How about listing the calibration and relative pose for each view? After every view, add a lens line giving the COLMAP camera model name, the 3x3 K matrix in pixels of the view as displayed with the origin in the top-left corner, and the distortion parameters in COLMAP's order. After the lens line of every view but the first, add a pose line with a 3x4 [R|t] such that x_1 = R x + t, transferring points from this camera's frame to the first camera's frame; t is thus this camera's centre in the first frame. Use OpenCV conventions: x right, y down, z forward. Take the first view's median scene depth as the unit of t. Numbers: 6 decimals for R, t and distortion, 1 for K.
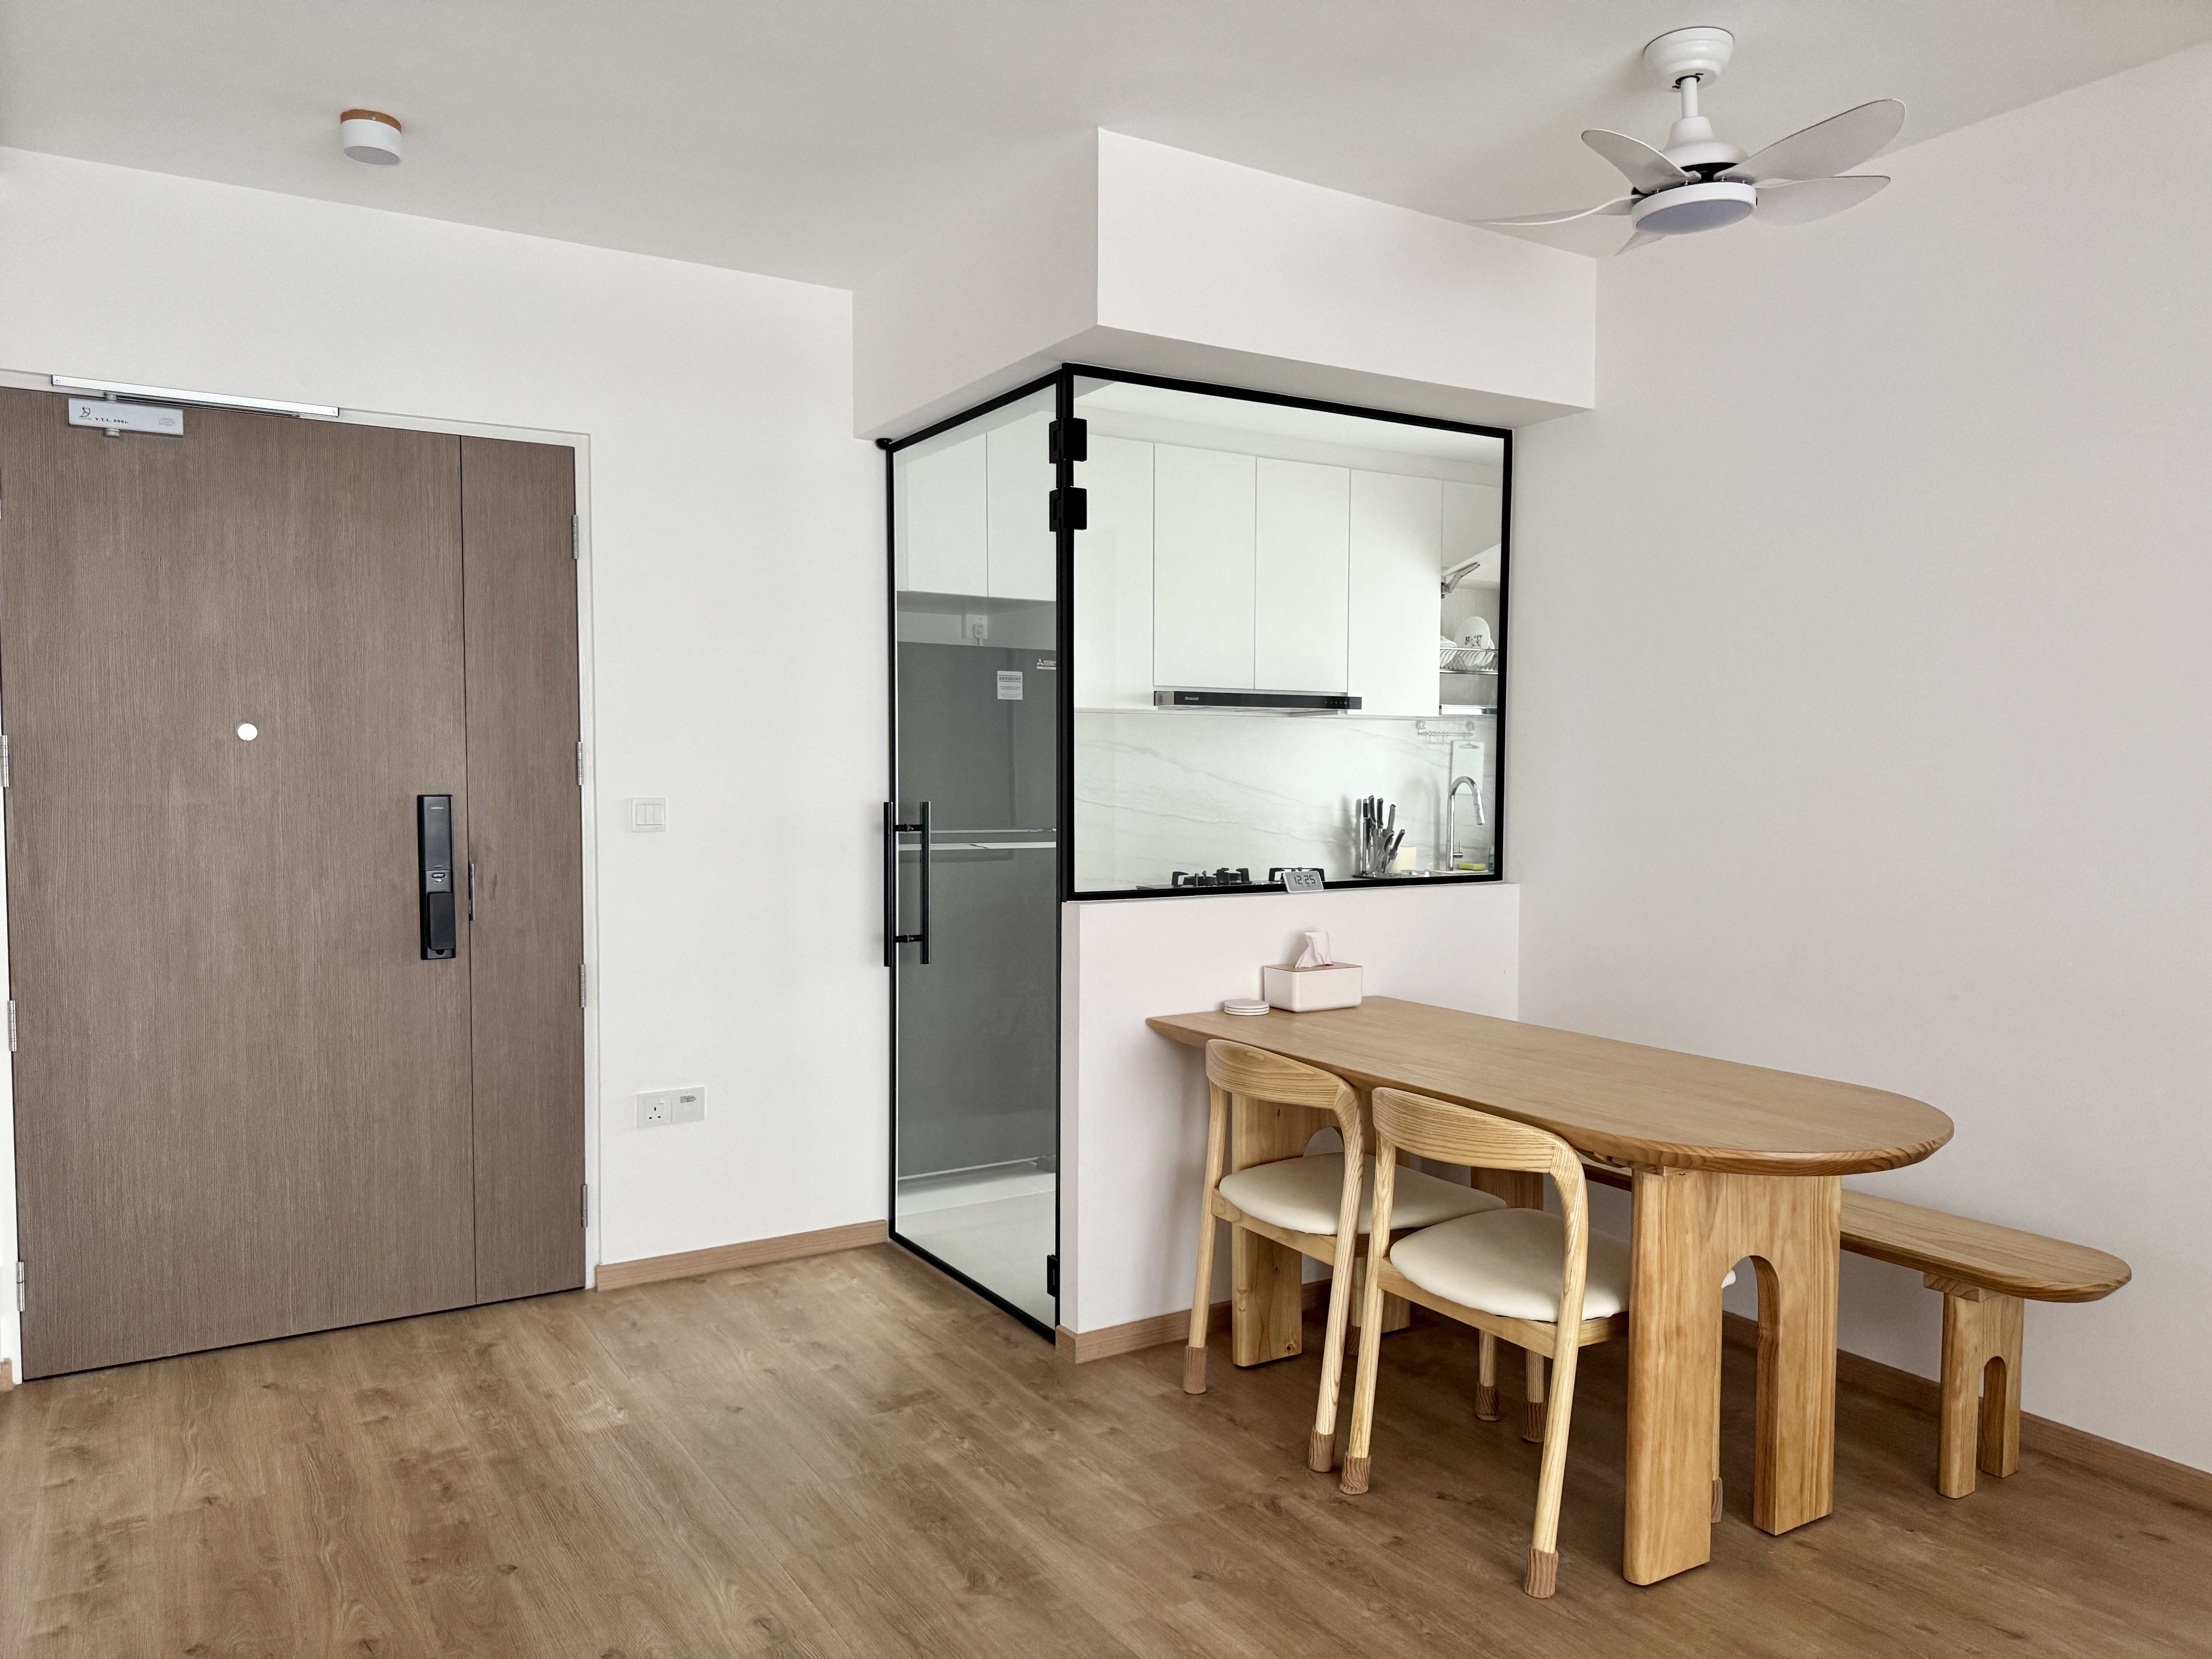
lens RADIAL K [[1579.5, 0, 1106.9], [0, 1579.5, 841.1], [0, 0, 1]] dist [0.001954, 0.000243]
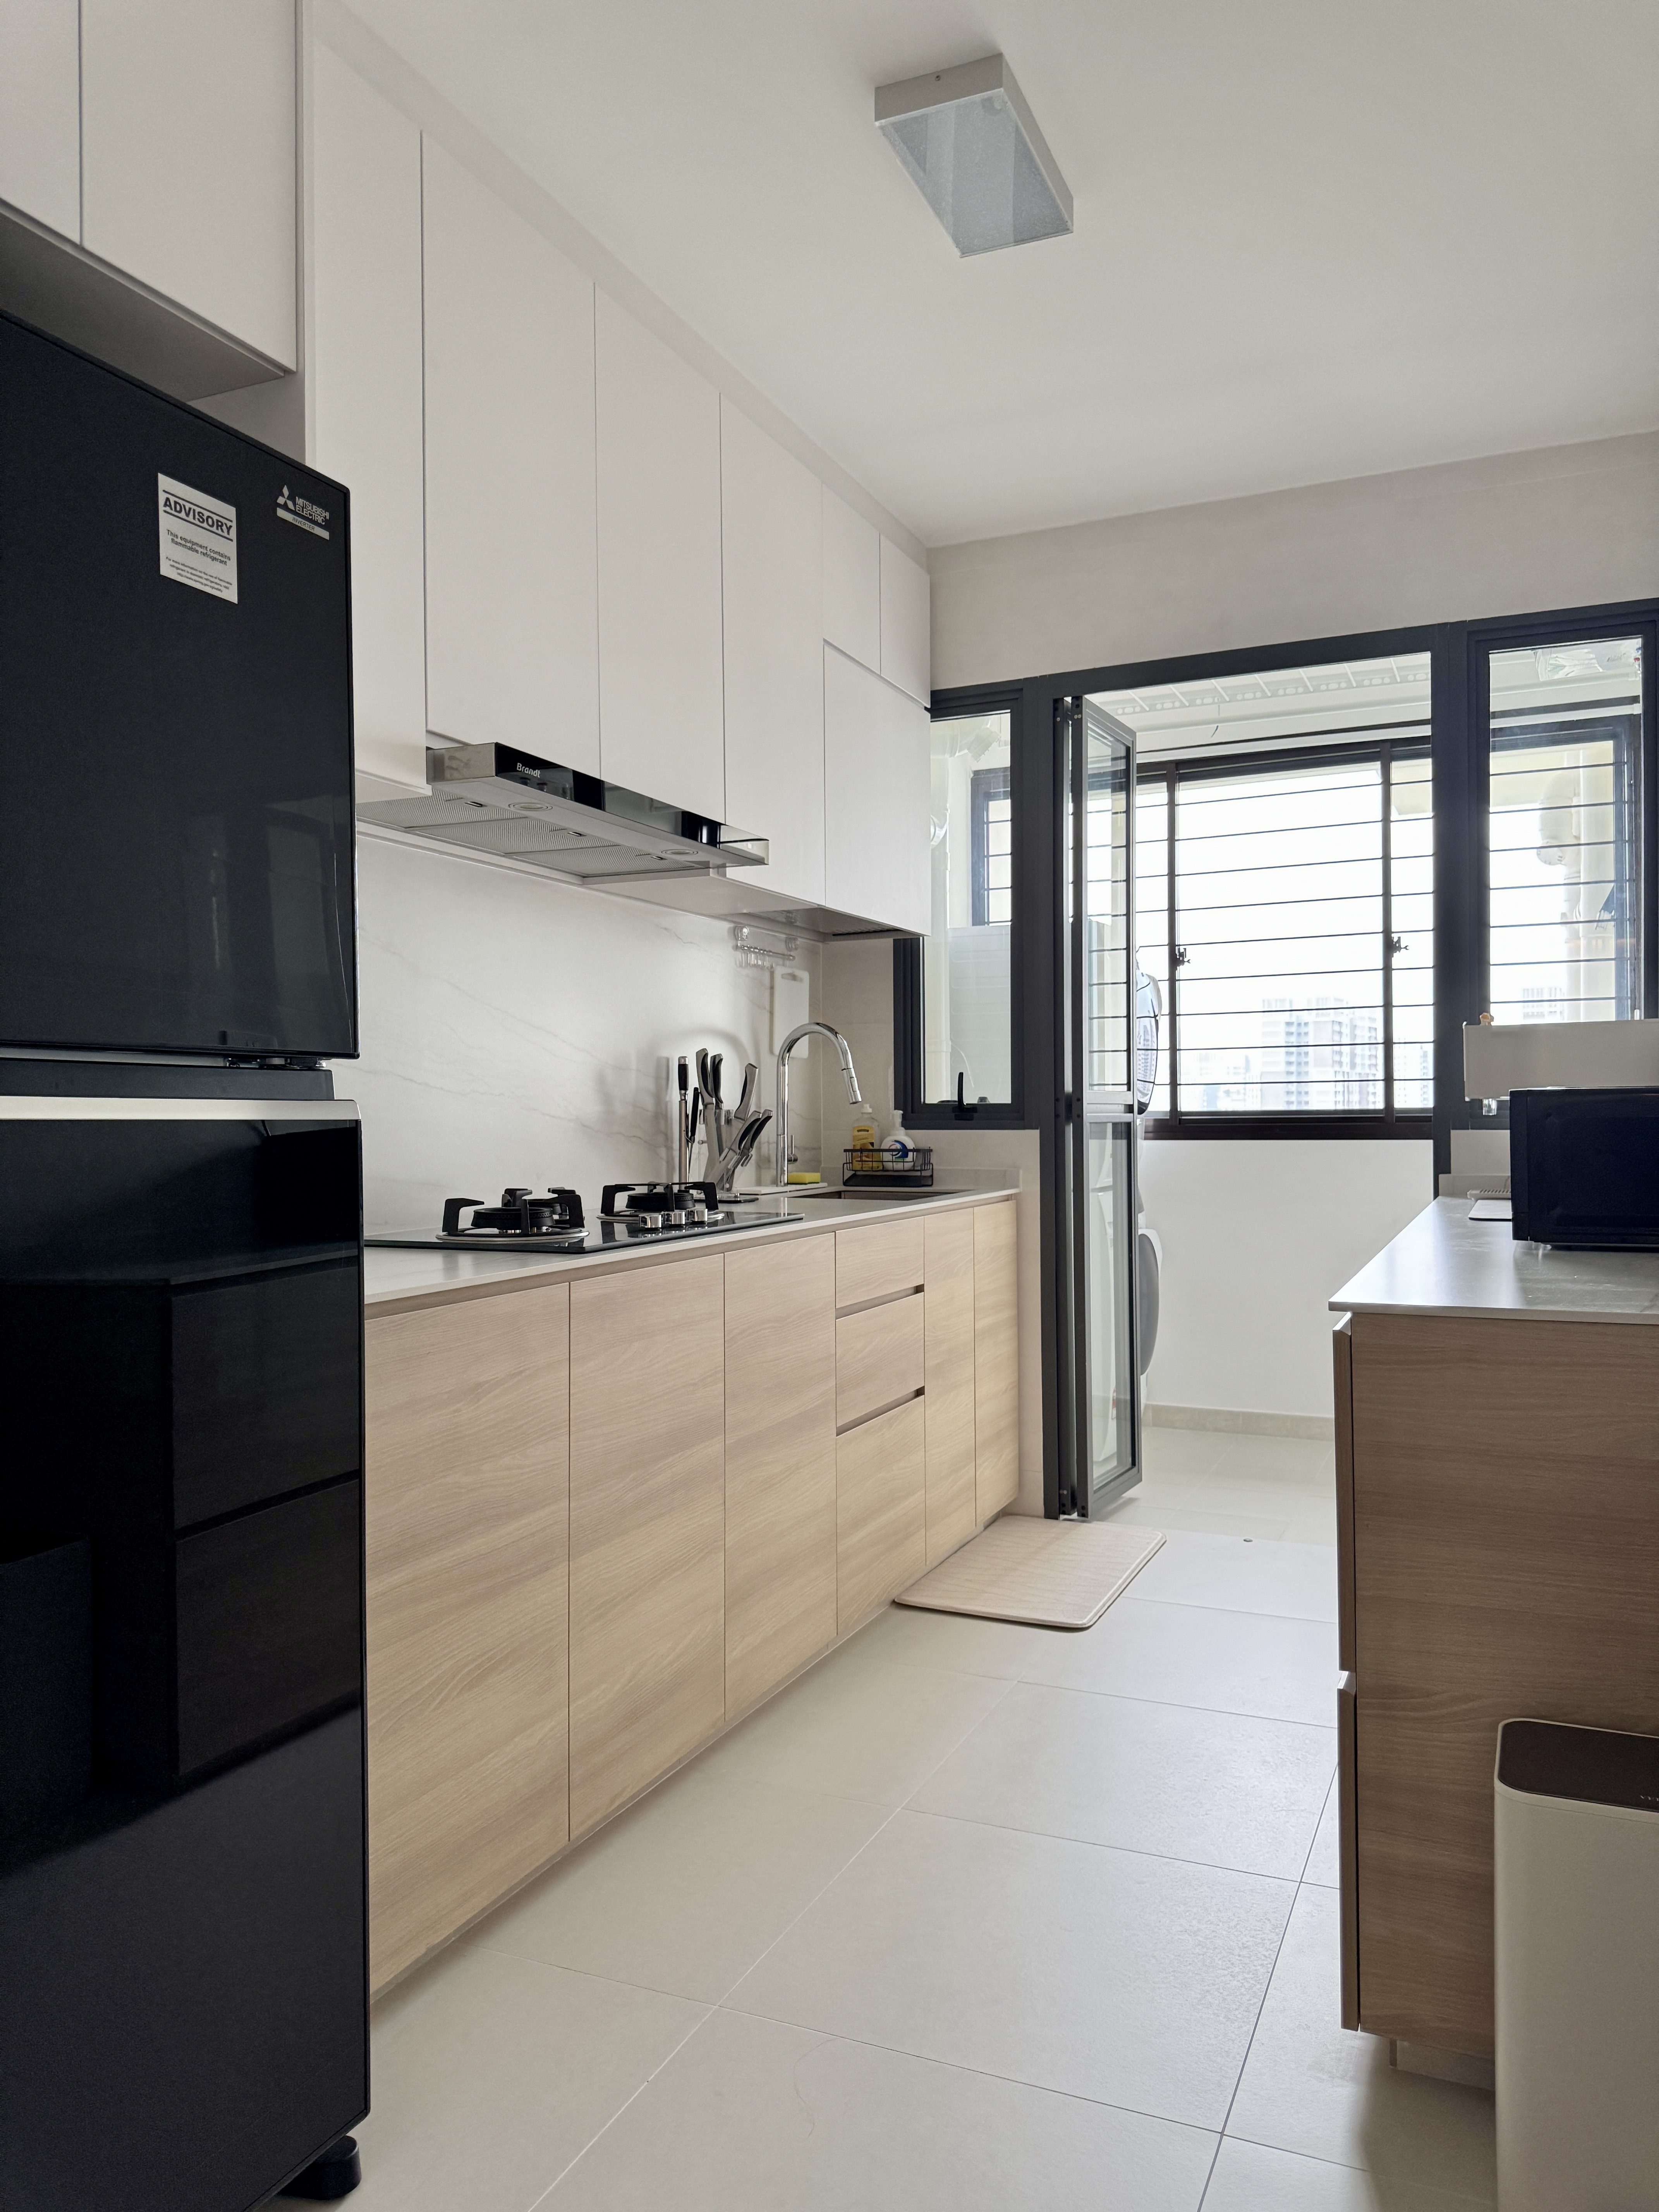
lens RADIAL K [[1573.8, 0, 829.5], [0, 1573.8, 1106.0], [0, 0, 1]] dist [0.114360, -0.177747]
pose [[0.822656, -0.008383, 0.568478, -0.123813], [0.039290, 0.998339, -0.042135, 0.018159], [-0.567180, 0.056998, 0.821619, 0.658704]]
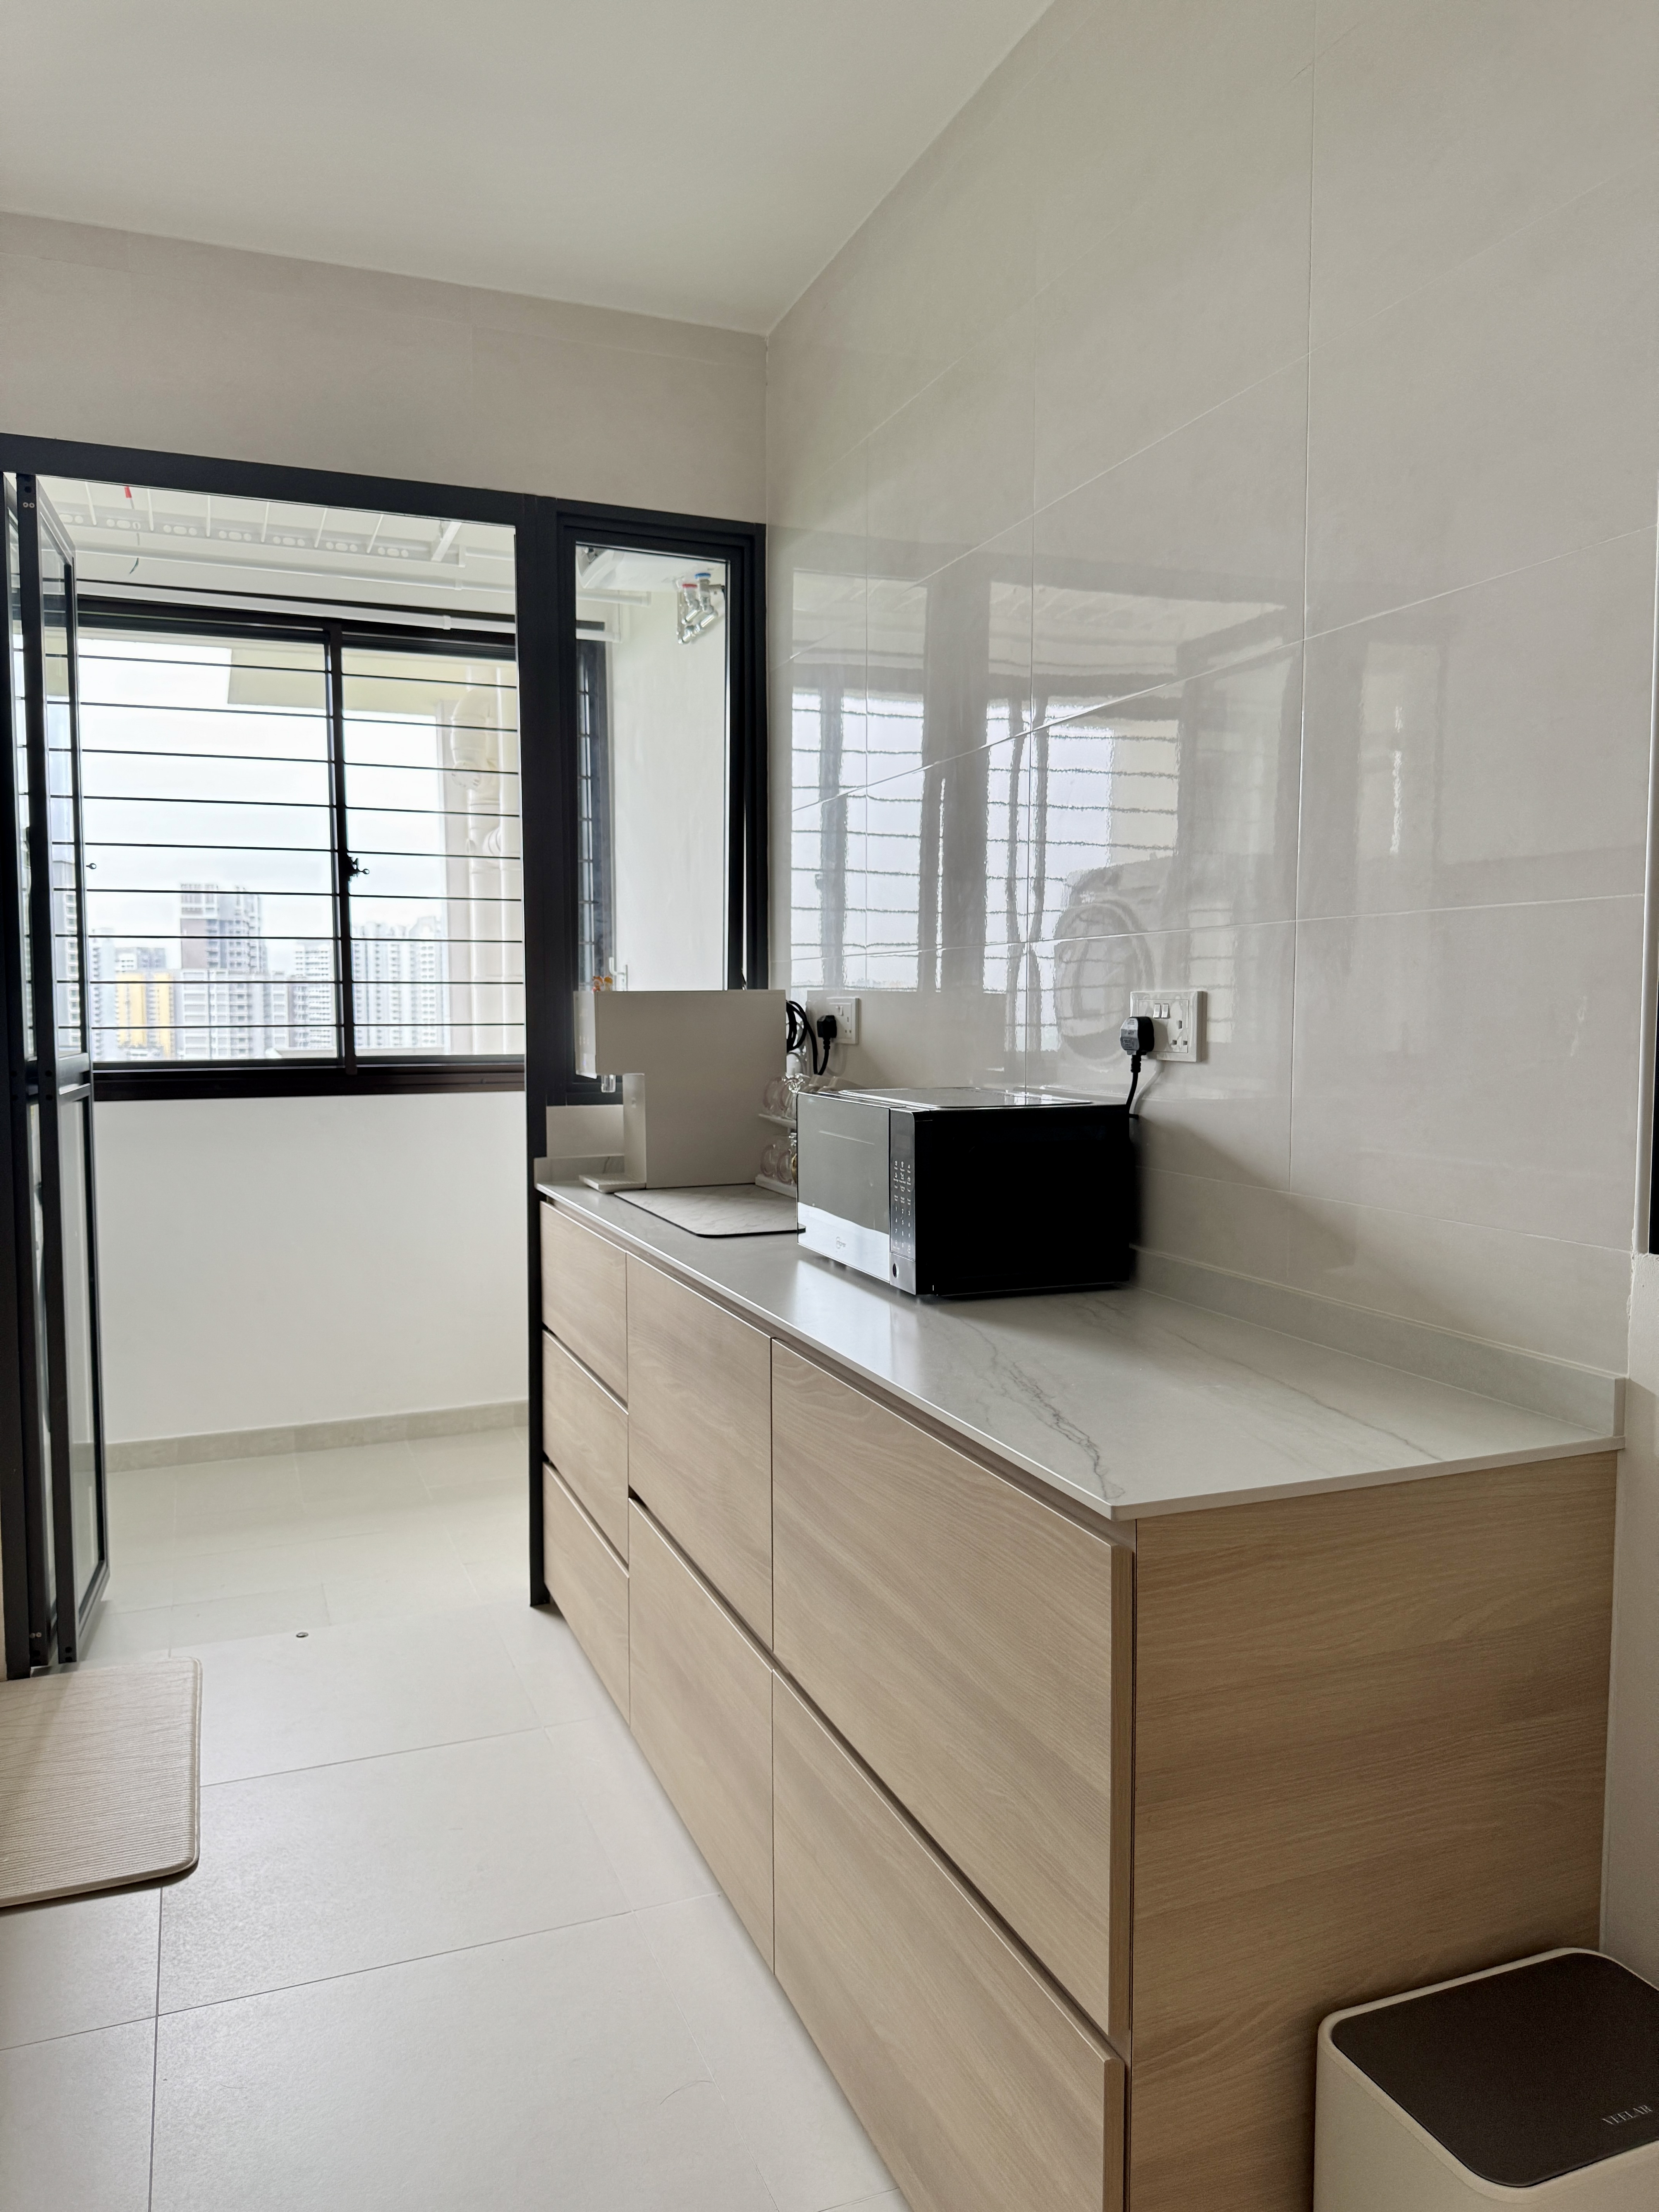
lens RADIAL K [[1582.1, 0, 829.5], [0, 1582.1, 1106.0], [0, 0, 1]] dist [0.128531, -0.180810]
pose [[0.175226, -0.068397, 0.982149, -0.051586], [0.048253, 0.996982, 0.060822, -0.040391], [-0.983345, 0.036734, 0.177998, 0.963552]]
